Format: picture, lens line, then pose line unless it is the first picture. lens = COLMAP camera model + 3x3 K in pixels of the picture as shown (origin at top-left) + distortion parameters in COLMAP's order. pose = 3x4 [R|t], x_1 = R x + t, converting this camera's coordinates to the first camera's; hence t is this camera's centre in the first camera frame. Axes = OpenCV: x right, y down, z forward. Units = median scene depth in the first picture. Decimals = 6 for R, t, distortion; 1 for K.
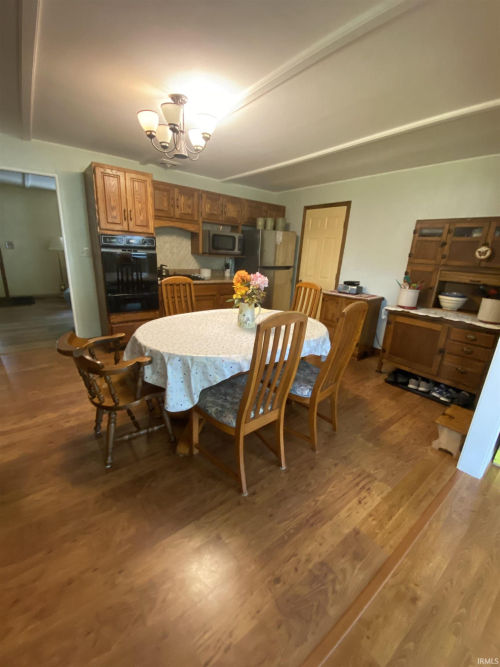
lens RADIAL K [[273.4, 0, 255.9], [0, 273.4, 333.7], [0, 0, 1]] dist [0.010006, -0.014511]
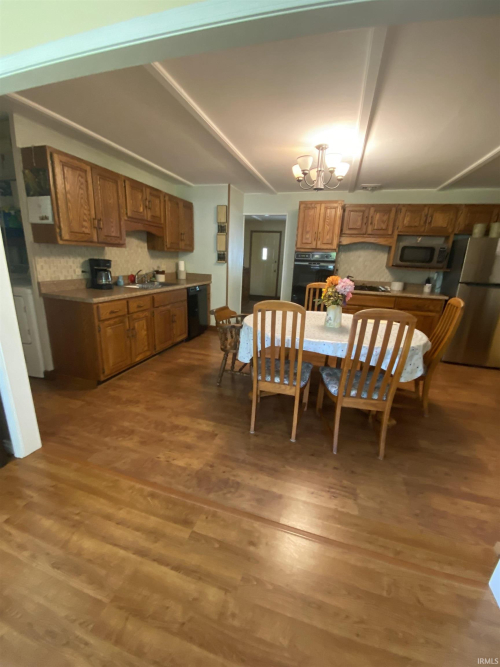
lens RADIAL K [[273.4, 0, 252.3], [0, 273.4, 335.9], [0, 0, 1]] dist [0.010006, -0.014511]
pose [[0.565227, 0.200344, -0.800238, 0.447783], [-0.243803, 0.967298, 0.069965, 0.009095], [0.788085, 0.155554, 0.595587, 0.049558]]
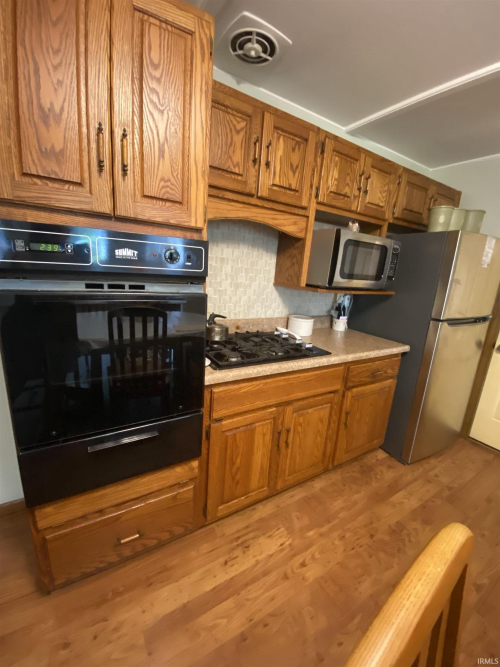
lens RADIAL K [[273.4, 0, 250.4], [0, 273.4, 332.2], [0, 0, 1]] dist [0.010006, -0.014511]
pose [[0.990771, 0.050020, -0.125977, -0.273079], [-0.058242, 0.996347, -0.062452, -0.234022], [0.122393, 0.069212, 0.990065, 0.703060]]
